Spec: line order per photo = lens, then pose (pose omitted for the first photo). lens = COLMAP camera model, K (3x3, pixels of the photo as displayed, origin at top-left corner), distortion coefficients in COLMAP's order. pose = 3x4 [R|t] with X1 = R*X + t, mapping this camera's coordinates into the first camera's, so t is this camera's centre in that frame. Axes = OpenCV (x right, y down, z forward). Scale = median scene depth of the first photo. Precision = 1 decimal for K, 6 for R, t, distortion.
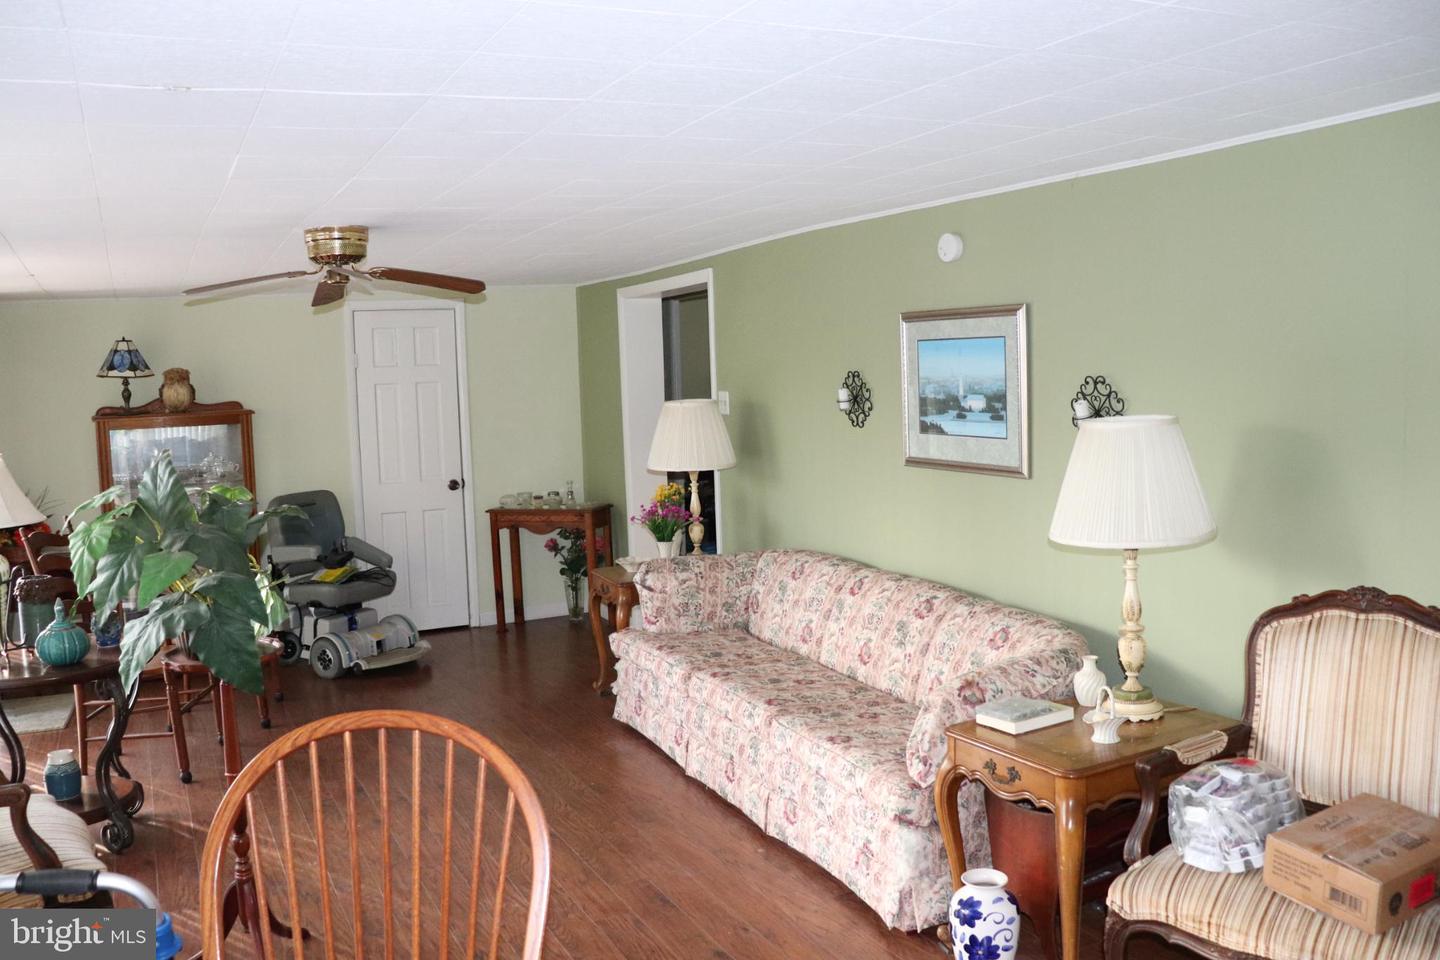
lens RADIAL K [[1222.2, 0, 721.0], [0, 1222.2, 480.4], [0, 0, 1]] dist [-0.165889, 0.154840]
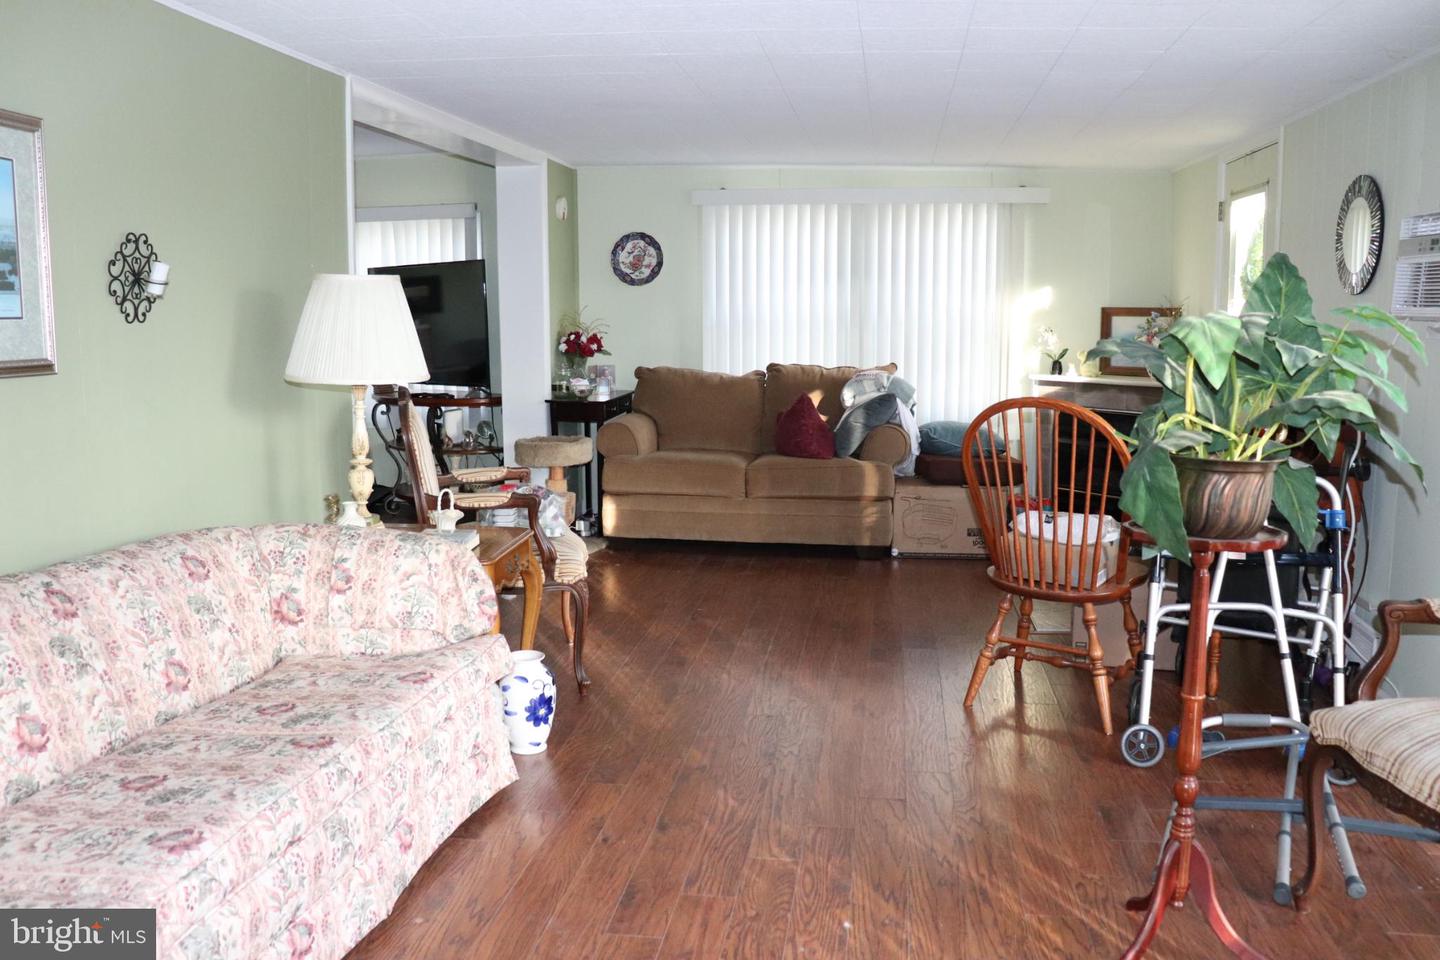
lens RADIAL K [[1222.2, 0, 720.1], [0, 1222.2, 480.1], [0, 0, 1]] dist [-0.165889, 0.154840]
pose [[-0.827914, -0.047413, 0.558847, -0.458727], [0.076859, 0.977429, 0.196789, -0.046643], [-0.555563, 0.205876, -0.805583, 1.381356]]
